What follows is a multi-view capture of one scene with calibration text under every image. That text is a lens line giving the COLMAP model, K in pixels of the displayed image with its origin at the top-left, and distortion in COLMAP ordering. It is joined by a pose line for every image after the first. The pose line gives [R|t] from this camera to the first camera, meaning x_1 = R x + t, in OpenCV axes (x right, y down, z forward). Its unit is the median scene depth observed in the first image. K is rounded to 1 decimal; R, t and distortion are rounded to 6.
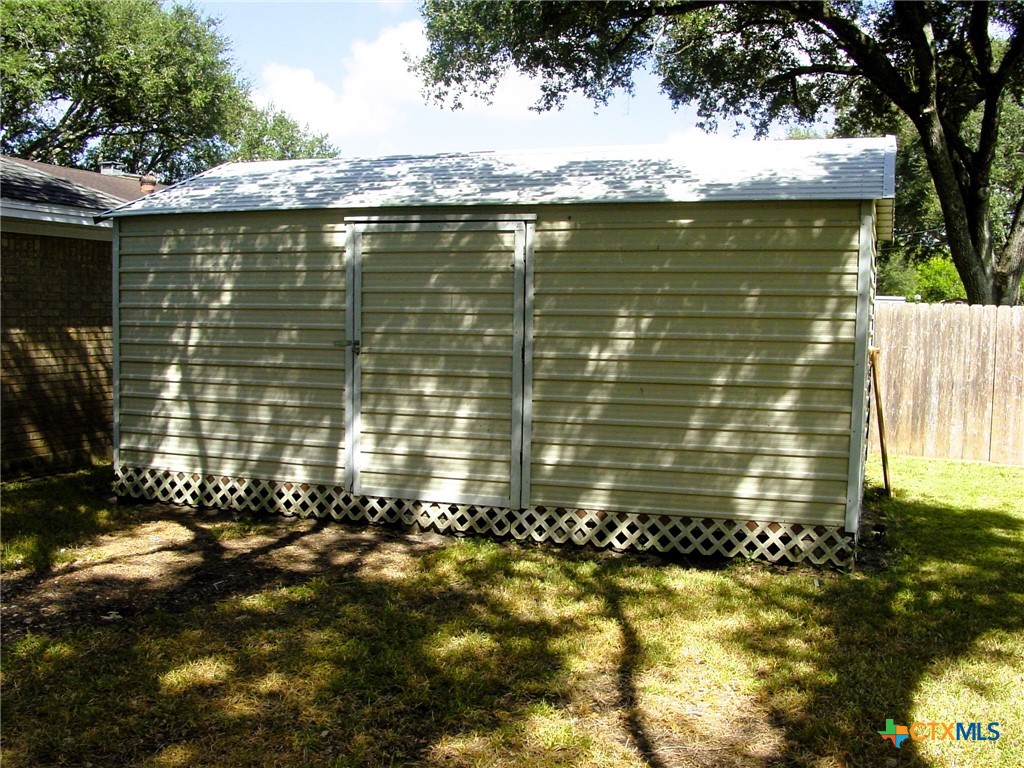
lens RADIAL K [[1037.9, 0, 510.9], [0, 1037.9, 386.6], [0, 0, 1]] dist [-0.100314, 0.000000]
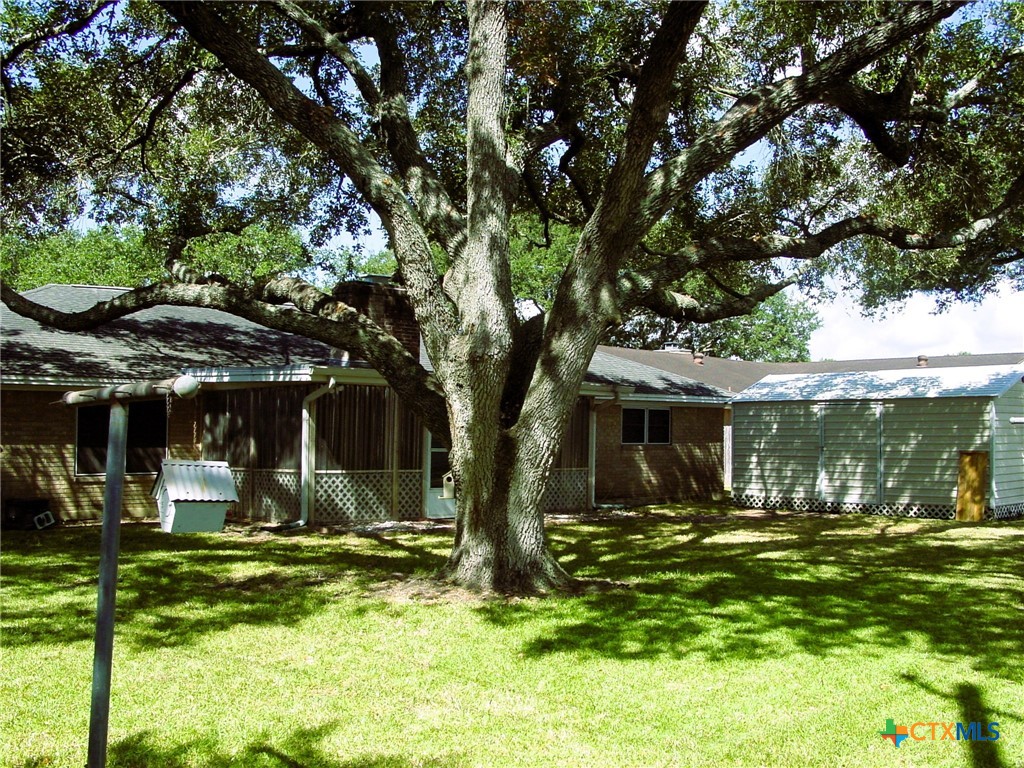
lens RADIAL K [[1037.9, 0, 511.8], [0, 1037.9, 384.5], [0, 0, 1]] dist [-0.100314, 0.000000]
pose [[0.897137, -0.032130, -0.440583, 0.329115], [-0.020927, 0.993141, -0.115038, 0.127959], [0.441257, 0.112425, 0.890310, -1.869162]]
